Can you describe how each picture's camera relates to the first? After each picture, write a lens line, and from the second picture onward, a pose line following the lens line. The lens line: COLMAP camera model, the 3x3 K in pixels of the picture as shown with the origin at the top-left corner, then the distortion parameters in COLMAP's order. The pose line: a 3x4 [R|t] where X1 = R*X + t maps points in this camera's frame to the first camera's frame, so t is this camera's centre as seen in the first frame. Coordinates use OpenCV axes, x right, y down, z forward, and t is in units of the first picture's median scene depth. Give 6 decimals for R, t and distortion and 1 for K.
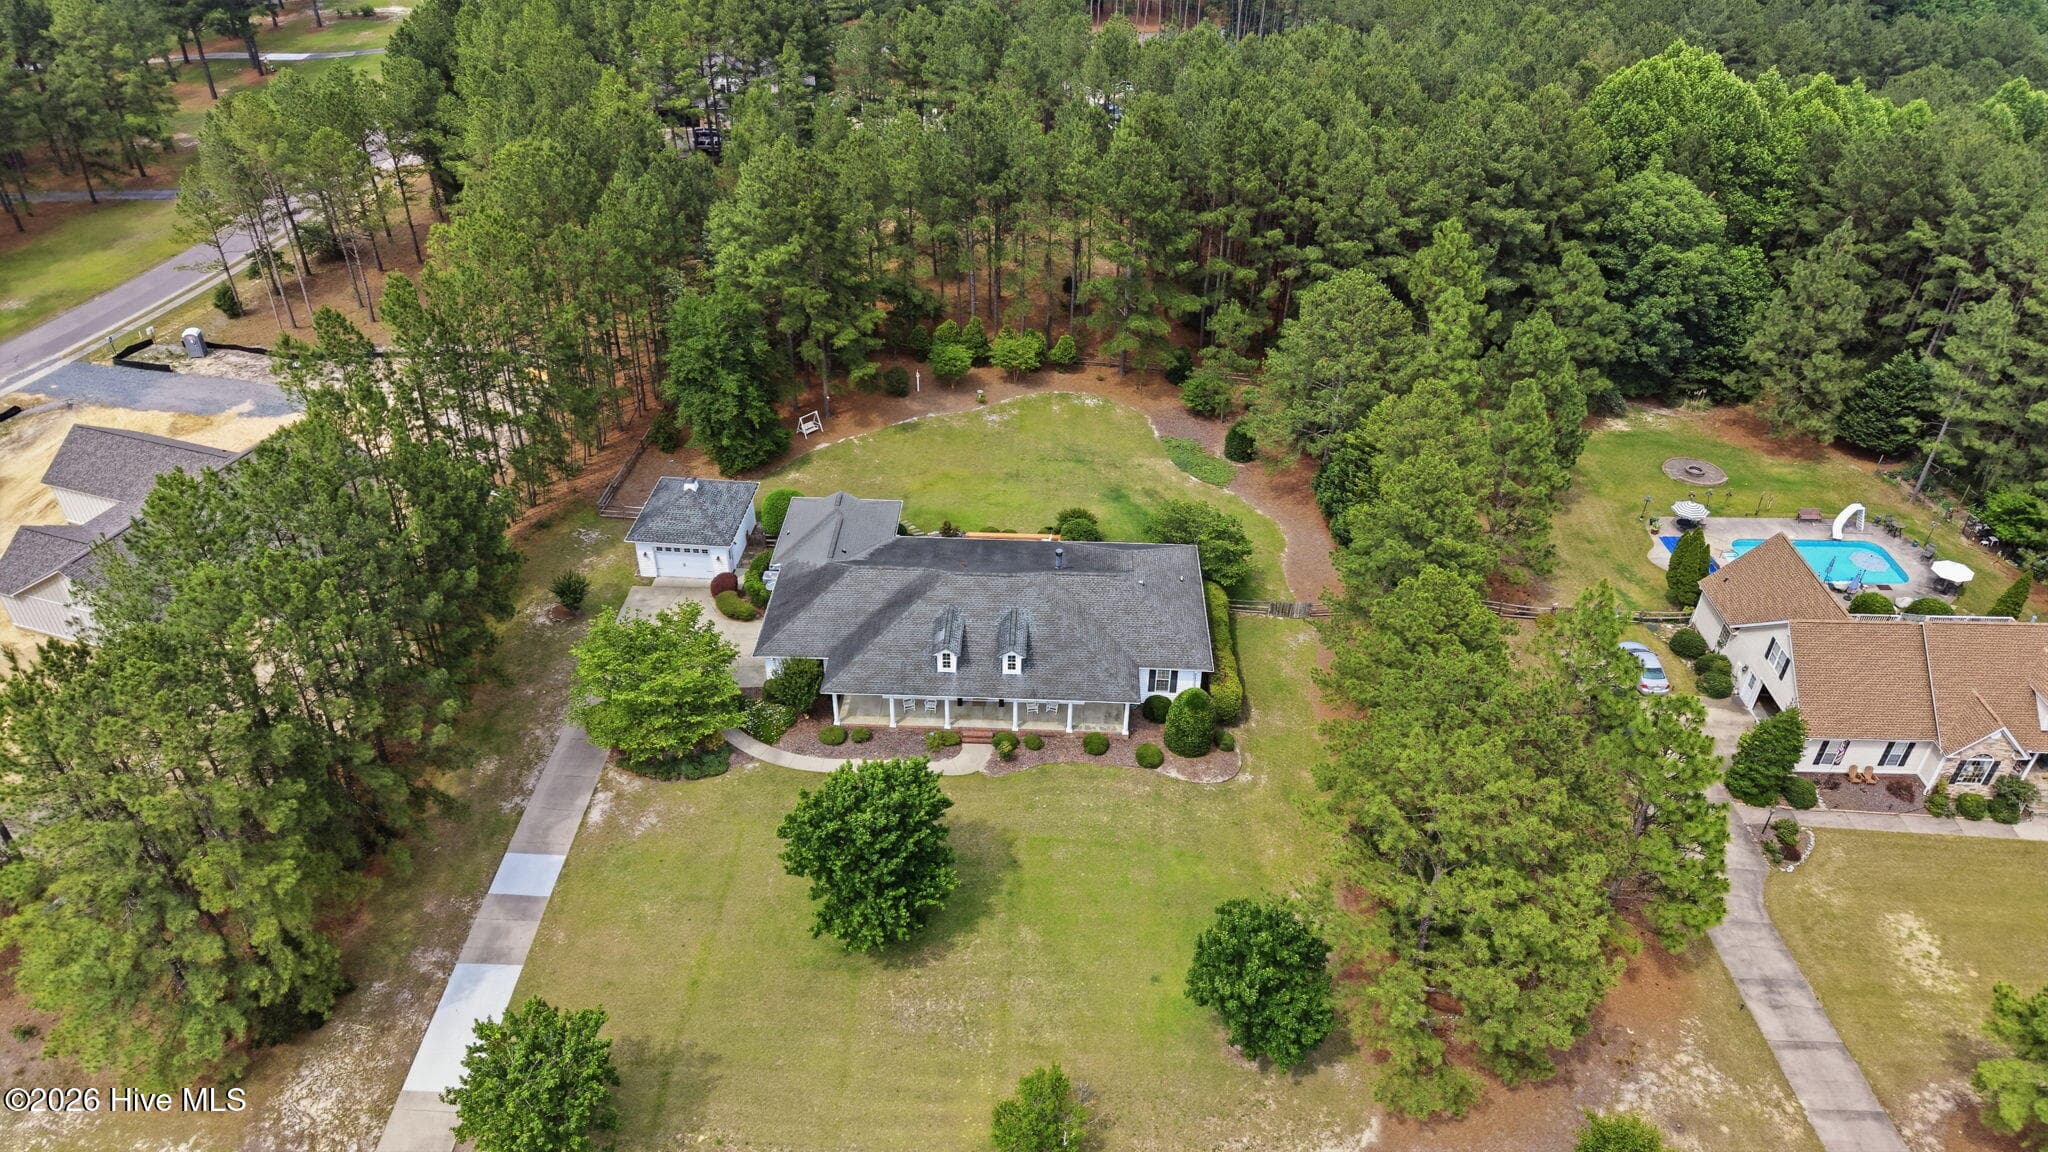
lens RADIAL K [[1348.2, 0, 1025.6], [0, 1348.2, 599.1], [0, 0, 1]] dist [0.050834, -0.062536]
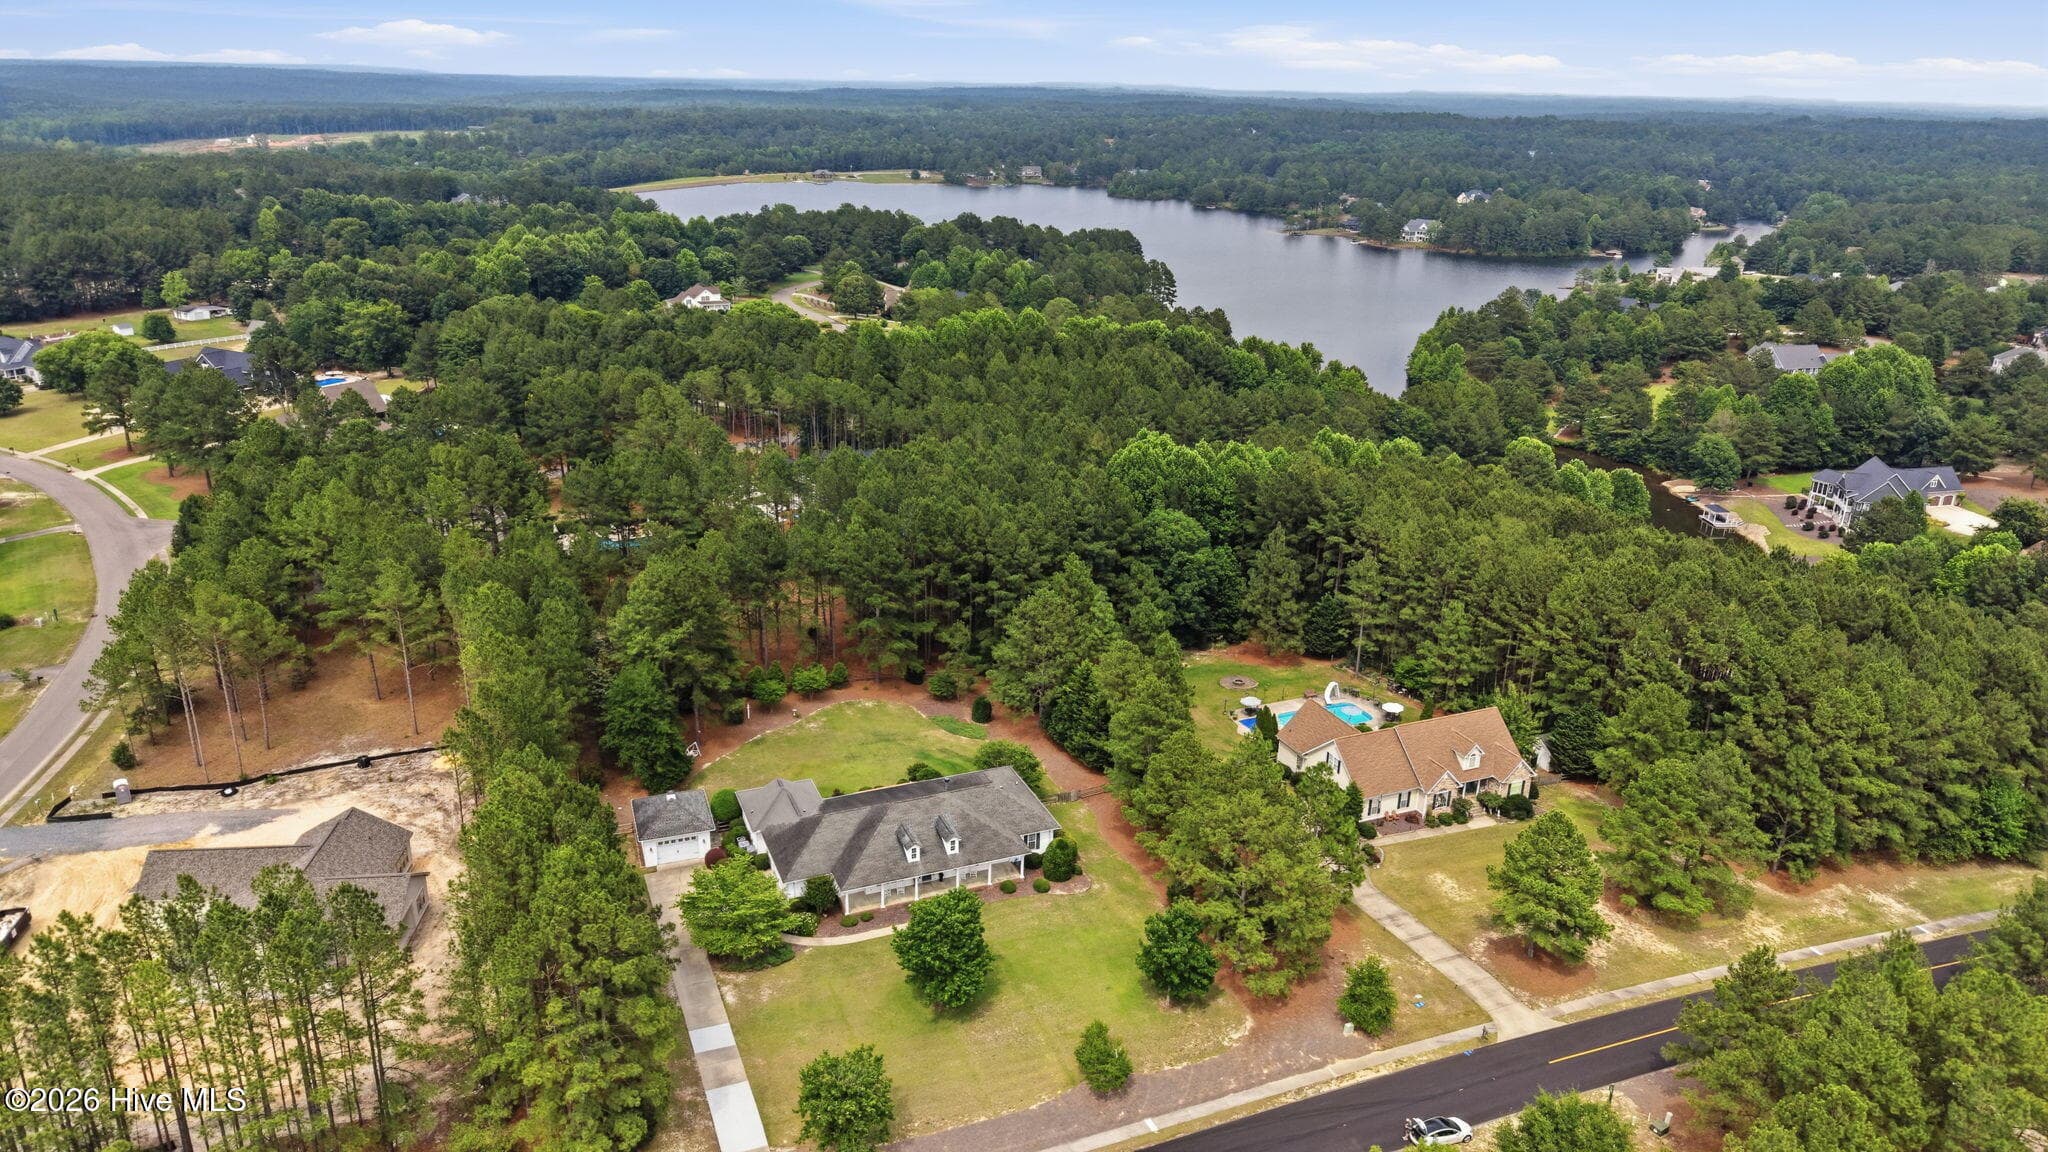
lens RADIAL K [[1362.4, 0, 1024.0], [0, 1362.4, 576.0], [0, 0, 1]] dist [0.031483, -0.047003]
pose [[0.910904, -0.135360, 0.389783, -0.363234], [0.234066, 0.947471, -0.217973, 0.081023], [-0.339803, 0.289788, 0.894739, -0.403280]]
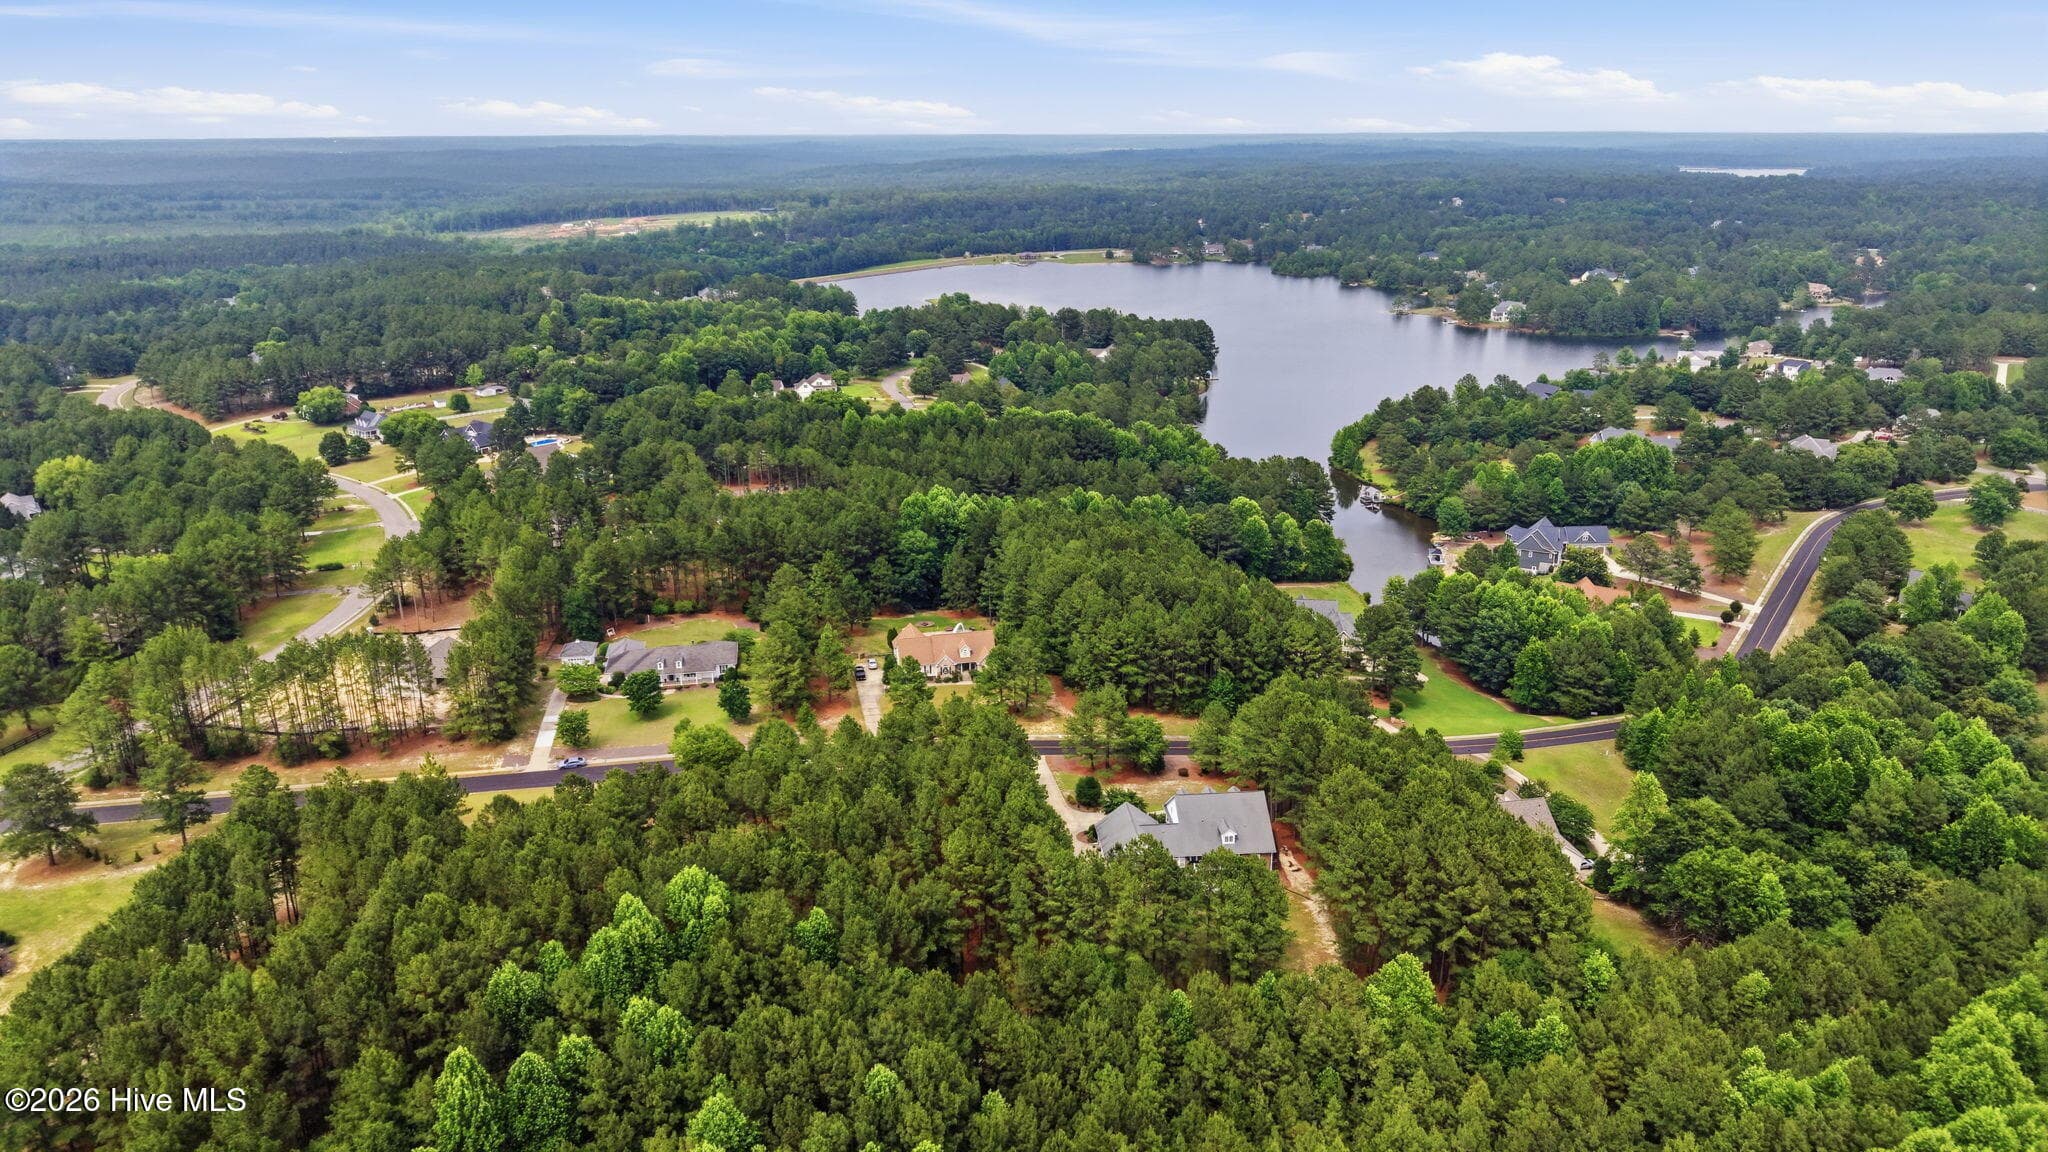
lens RADIAL K [[1362.4, 0, 1024.0], [0, 1362.4, 576.0], [0, 0, 1]] dist [0.031483, -0.047003]
pose [[0.977139, -0.085608, 0.194603, 0.146447], [0.140526, 0.946948, -0.289035, 0.721330], [-0.159535, 0.309774, 0.937330, -1.914101]]
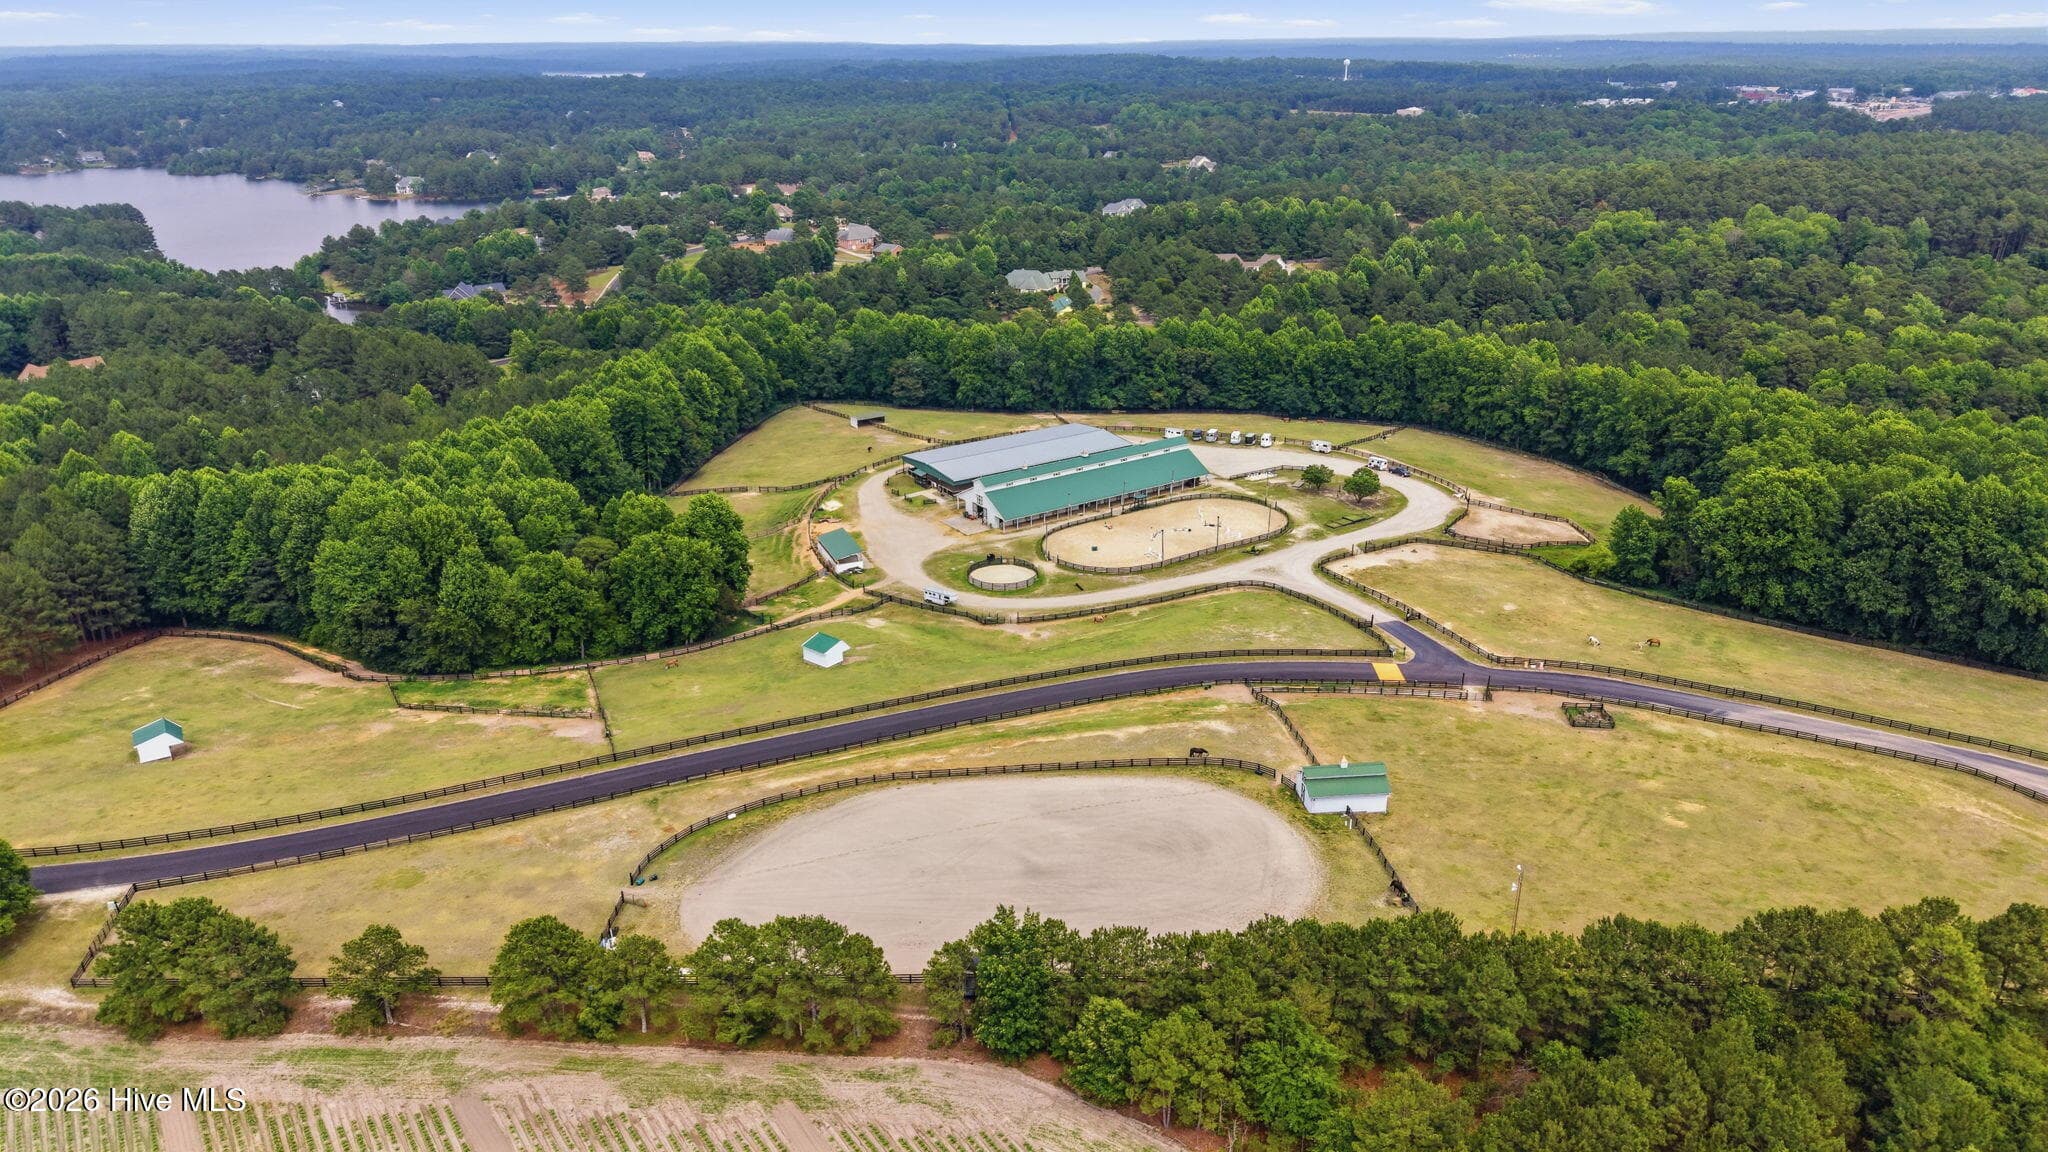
lens RADIAL K [[1362.4, 0, 1024.0], [0, 1362.4, 576.0], [0, 0, 1]] dist [0.031483, -0.047003]
pose [[0.577085, -0.316773, 0.752747, -1.110728], [0.487296, 0.873215, -0.006112, 1.995264], [-0.655374, 0.370337, 0.658282, -3.605179]]
